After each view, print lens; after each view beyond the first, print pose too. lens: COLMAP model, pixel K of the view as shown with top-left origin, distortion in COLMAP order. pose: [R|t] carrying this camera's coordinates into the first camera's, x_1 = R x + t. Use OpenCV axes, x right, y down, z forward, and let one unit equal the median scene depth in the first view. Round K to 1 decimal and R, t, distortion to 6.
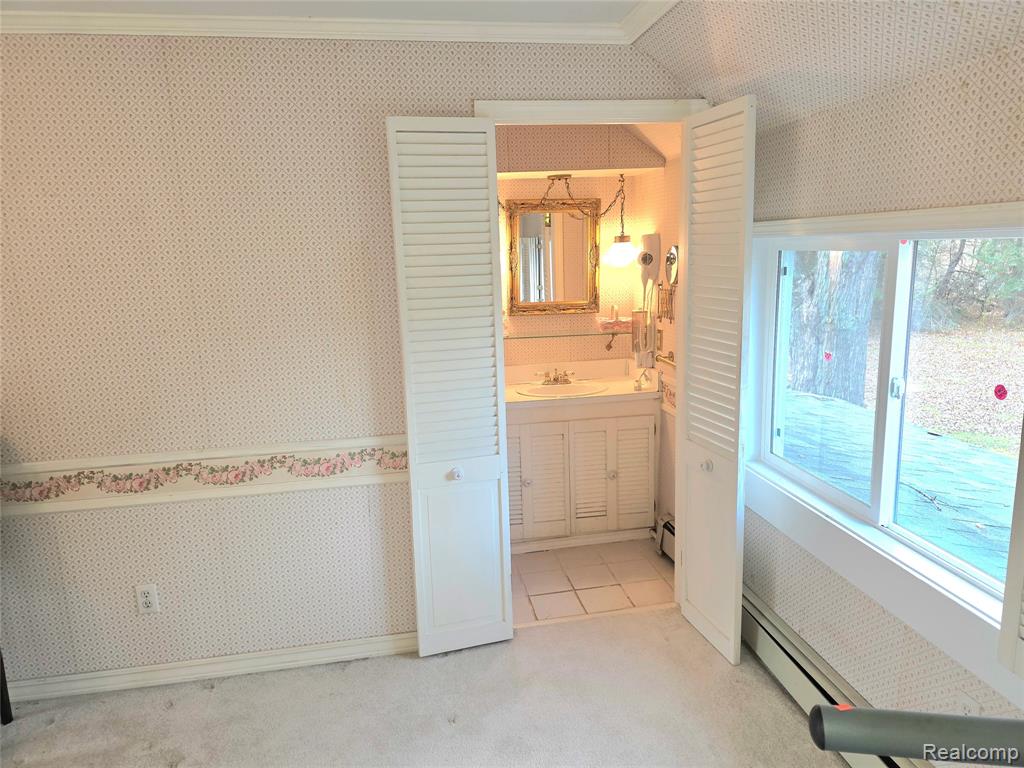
lens RADIAL K [[682.6, 0, 510.8], [0, 682.6, 383.8], [0, 0, 1]] dist [0.065183, -0.054188]
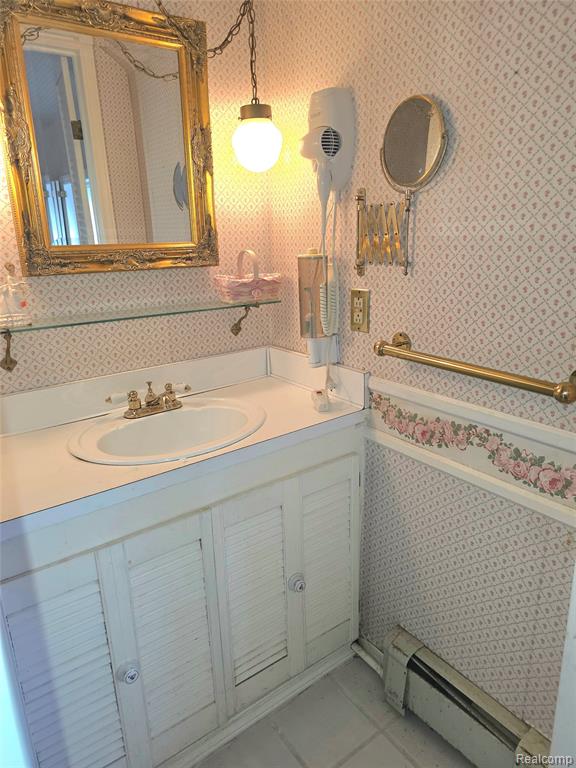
lens RADIAL K [[512.0, 0, 287.6], [0, 512.0, 378.3], [0, 0, 1]] dist [0.065183, -0.054188]
pose [[0.898460, -0.121067, 0.422034, -0.000949], [0.091783, 0.991784, 0.089113, -0.050016], [-0.429355, -0.041329, 0.902190, 0.636806]]
